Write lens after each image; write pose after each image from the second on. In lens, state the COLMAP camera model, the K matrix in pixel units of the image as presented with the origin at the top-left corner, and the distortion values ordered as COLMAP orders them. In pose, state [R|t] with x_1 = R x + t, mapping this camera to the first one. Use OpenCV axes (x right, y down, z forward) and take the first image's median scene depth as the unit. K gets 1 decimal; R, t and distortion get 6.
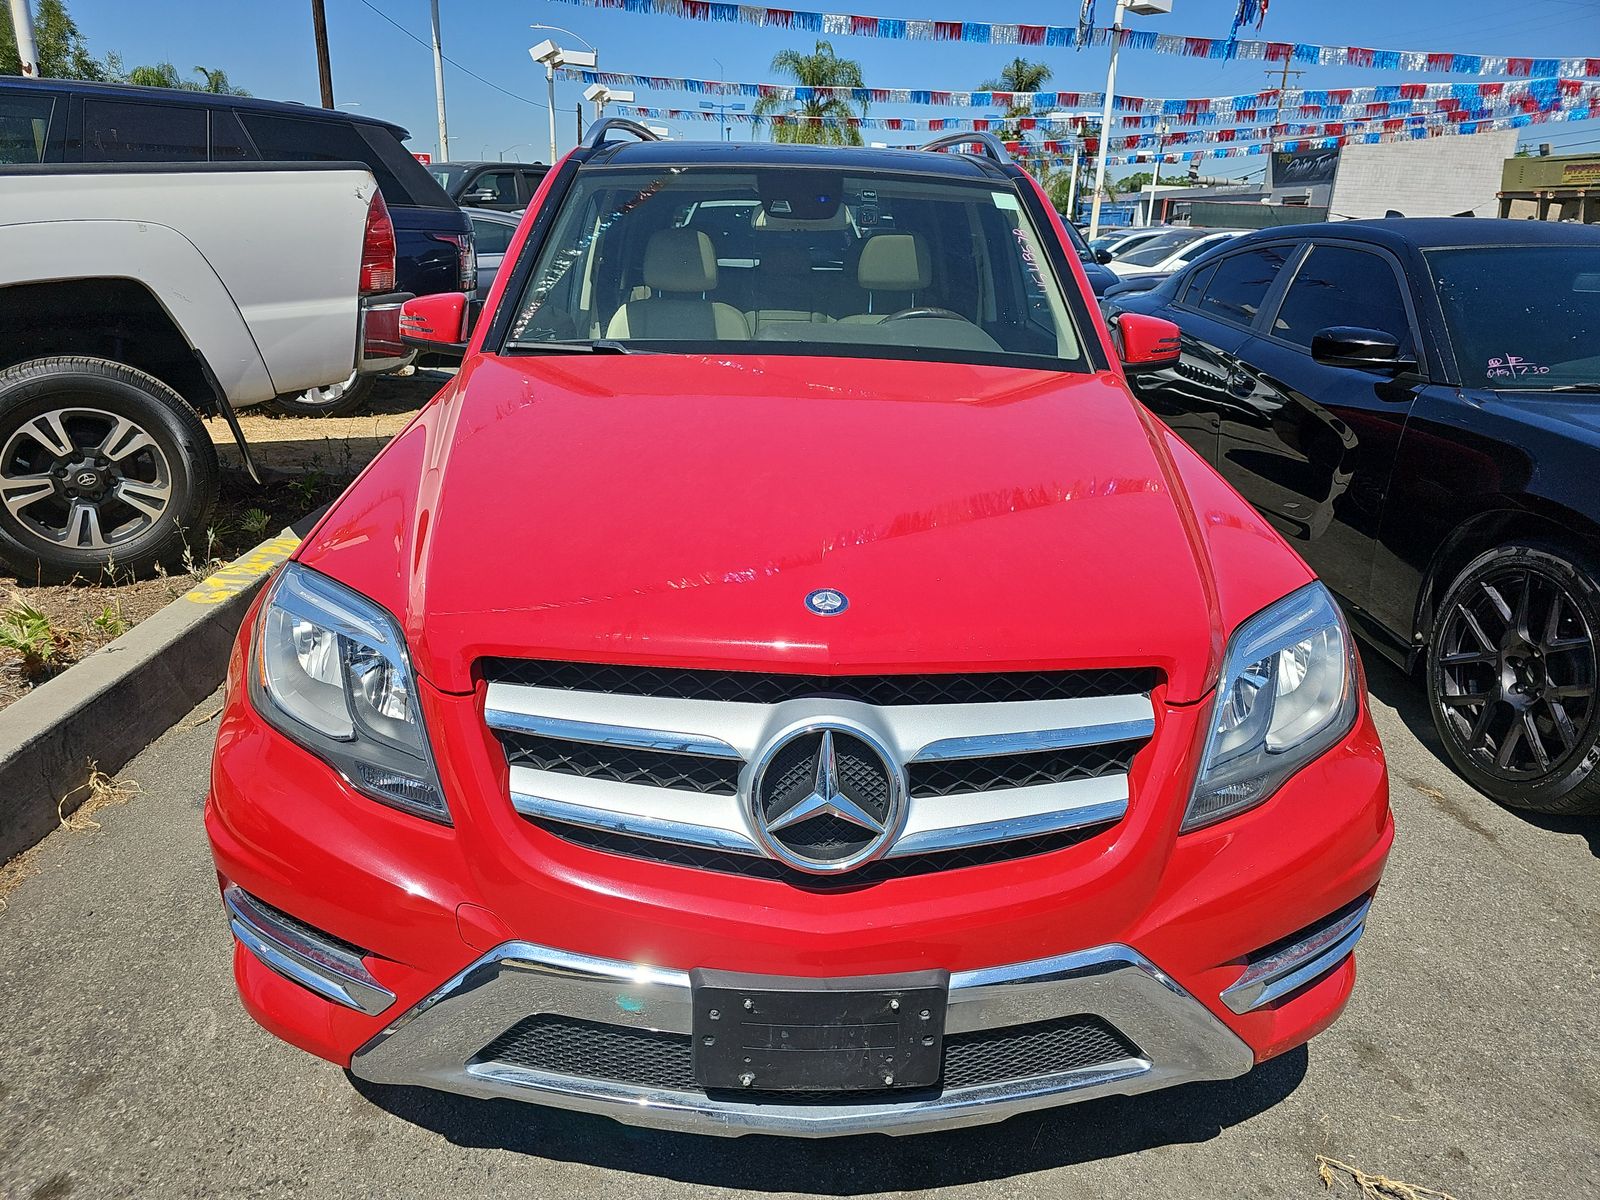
lens RADIAL K [[1054.0, 0, 799.7], [0, 1054.0, 611.6], [0, 0, 1]] dist [-0.001073, -0.001620]
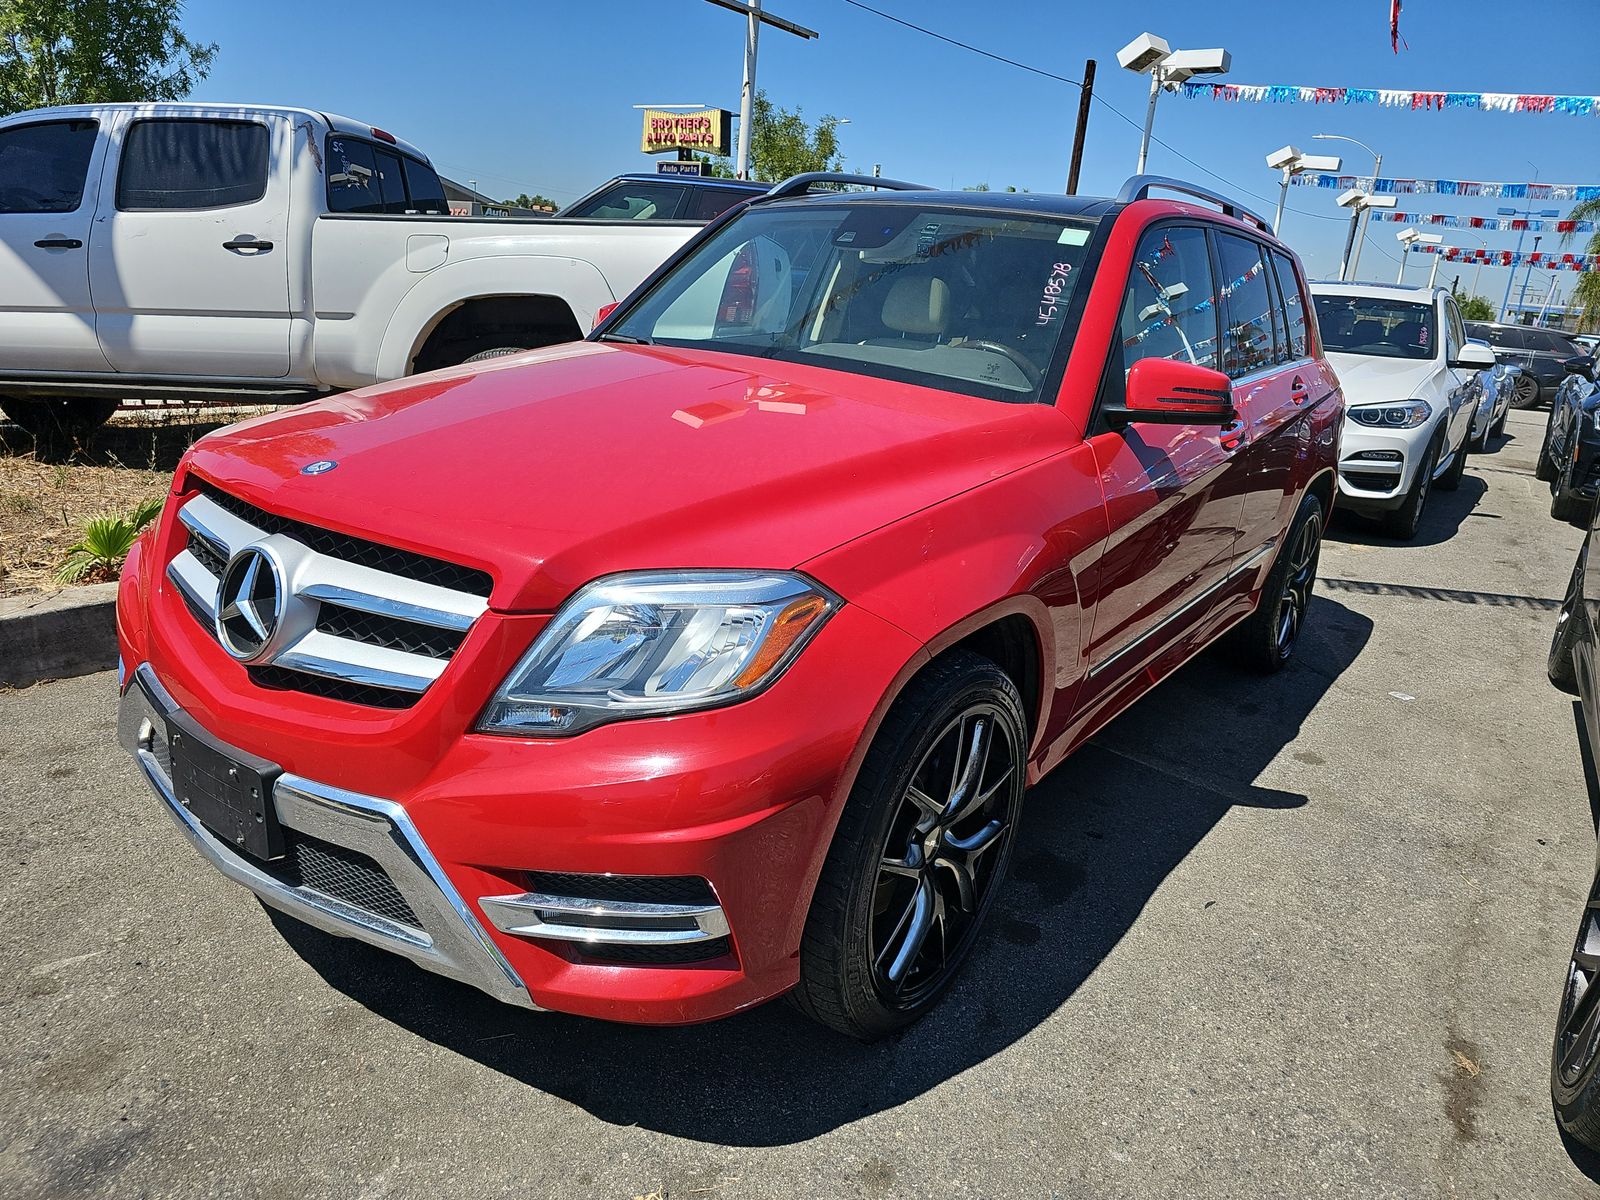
lens RADIAL K [[1048.9, 0, 800.0], [0, 1048.9, 600.0], [0, 0, 1]] dist [0.040480, -0.040474]
pose [[0.784514, 0.205861, -0.584944, 0.628390], [-0.264572, 0.964241, -0.015490, 0.005711], [0.560838, 0.166912, 0.810926, 0.148617]]
